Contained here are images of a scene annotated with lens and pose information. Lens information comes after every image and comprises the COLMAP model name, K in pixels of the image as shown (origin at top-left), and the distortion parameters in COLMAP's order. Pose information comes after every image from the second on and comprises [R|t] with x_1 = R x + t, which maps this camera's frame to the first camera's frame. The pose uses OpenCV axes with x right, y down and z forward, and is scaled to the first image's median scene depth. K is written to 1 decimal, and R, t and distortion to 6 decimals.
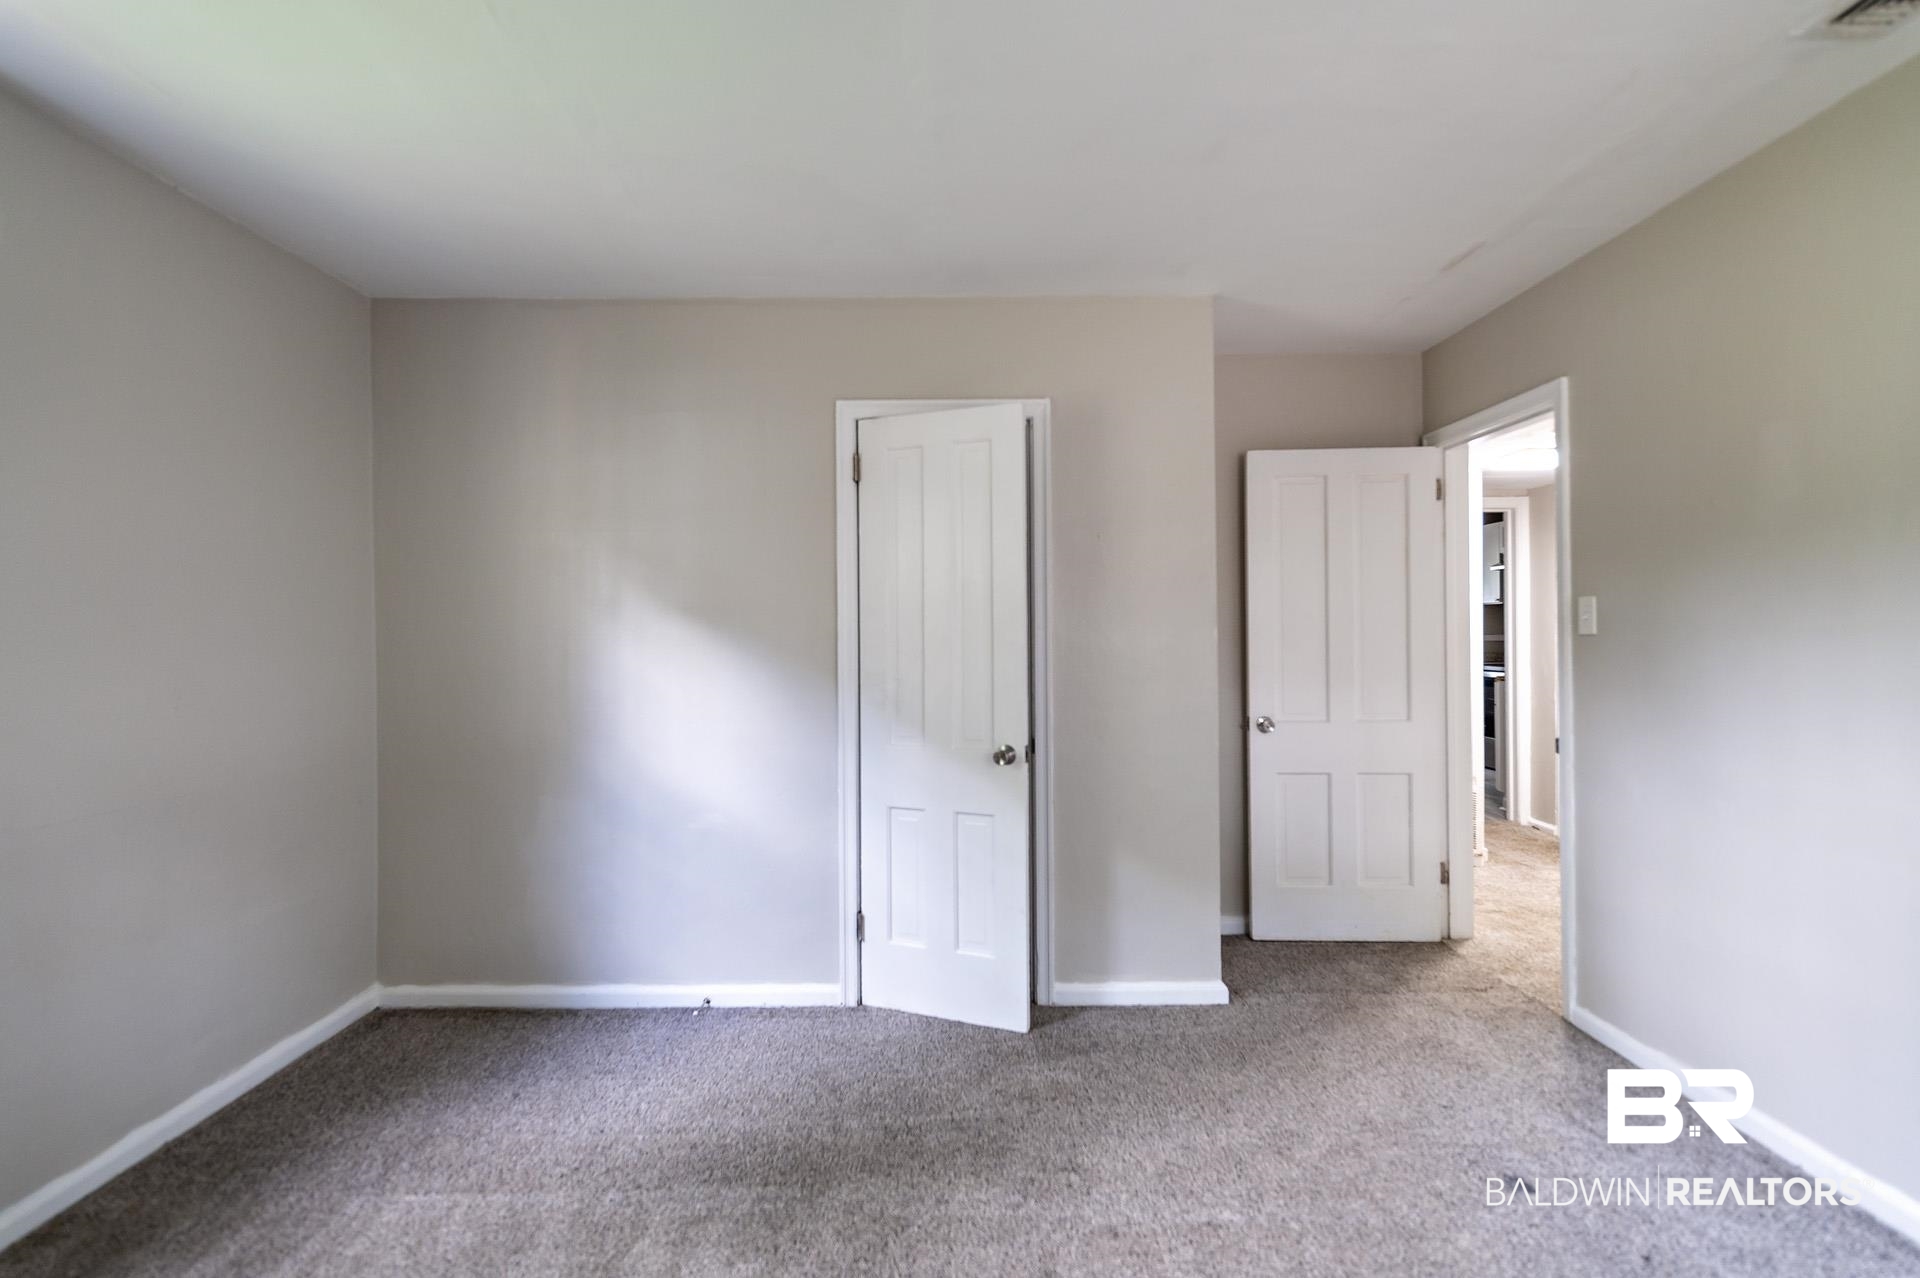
lens RADIAL K [[916.7, 0, 959.3], [0, 916.7, 628.4], [0, 0, 1]] dist [-0.002323, 0.000227]
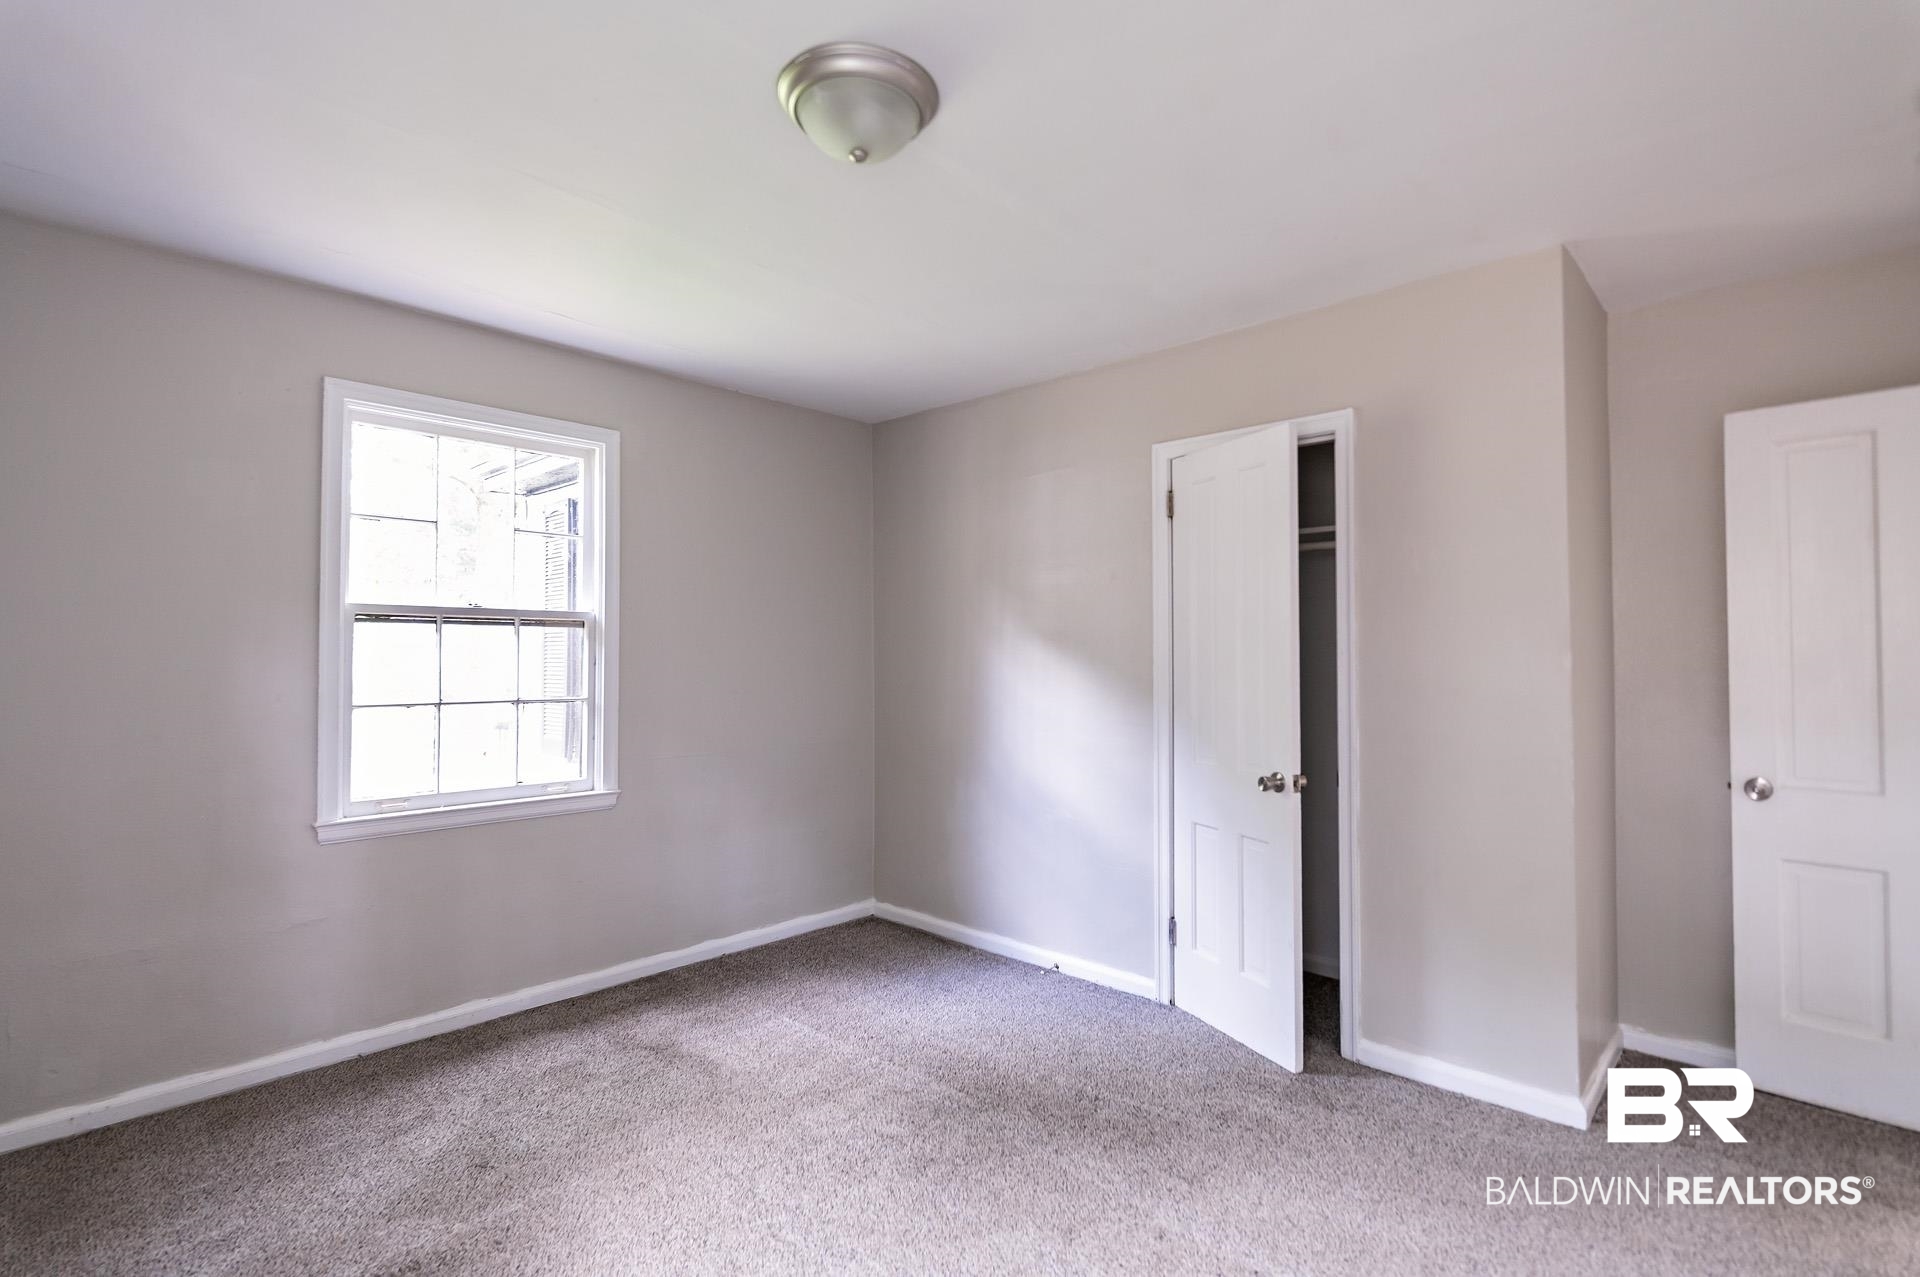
lens RADIAL K [[917.6, 0, 957.3], [0, 917.6, 635.8], [0, 0, 1]] dist [0.001734, 0.000050]
pose [[0.720381, -0.007913, -0.693534, 0.464396], [-0.003162, 0.999887, -0.014694, -0.003106], [0.693571, 0.012778, 0.720274, 0.049513]]
